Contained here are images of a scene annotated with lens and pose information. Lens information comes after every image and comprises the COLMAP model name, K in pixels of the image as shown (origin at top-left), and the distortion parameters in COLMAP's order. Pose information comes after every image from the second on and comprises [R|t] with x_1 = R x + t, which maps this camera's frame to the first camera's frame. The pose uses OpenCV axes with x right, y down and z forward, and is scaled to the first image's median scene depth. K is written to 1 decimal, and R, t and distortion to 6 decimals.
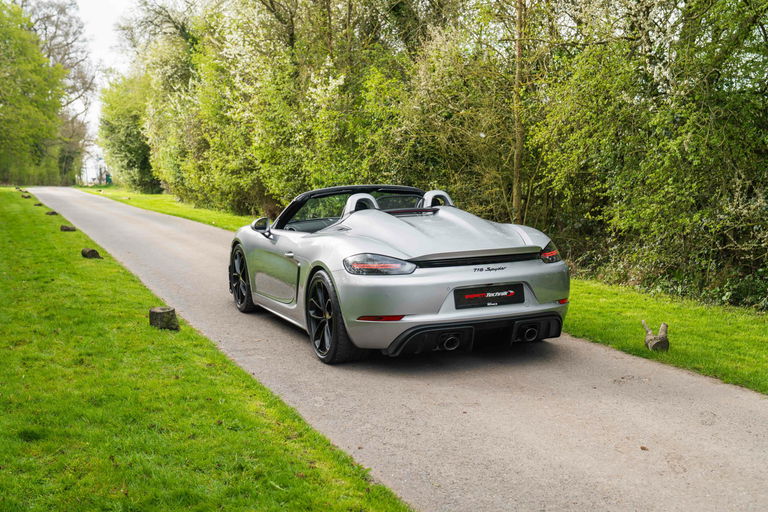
lens RADIAL K [[934.8, 0, 383.9], [0, 934.8, 255.1], [0, 0, 1]] dist [0.006790, 0.000000]
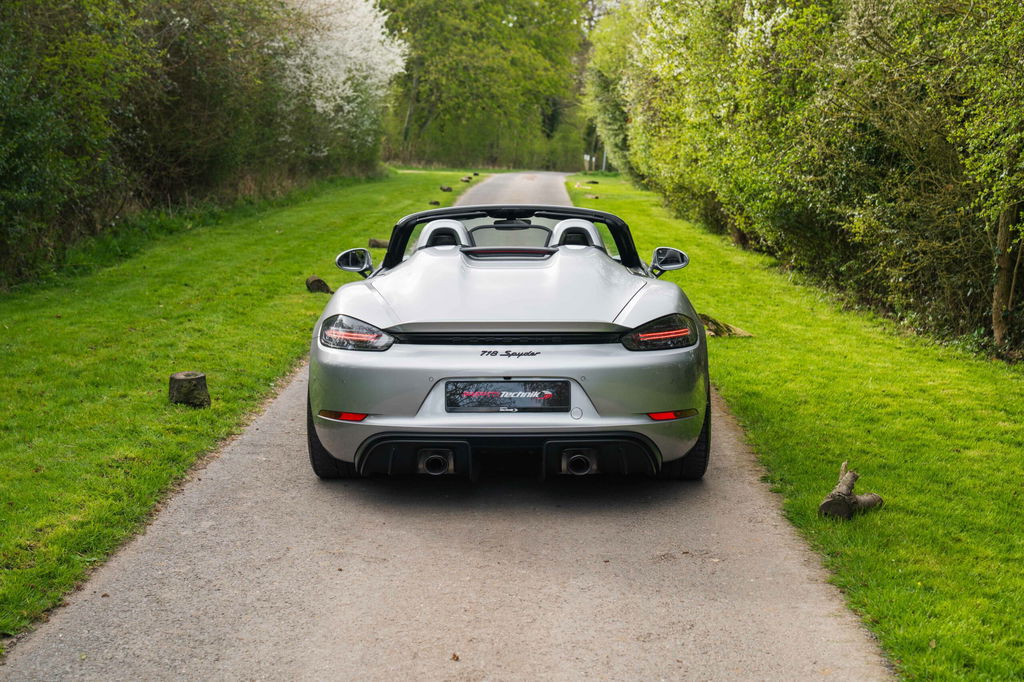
lens RADIAL K [[1553.8, 0, 512.0], [0, 1553.8, 341.8], [0, 0, 1]] dist [0.005977, 0.000000]
pose [[0.926677, 0.073101, -0.368682, 0.491146], [-0.061531, 0.997176, 0.043060, -0.037185], [0.370788, -0.017218, 0.928558, 0.031194]]
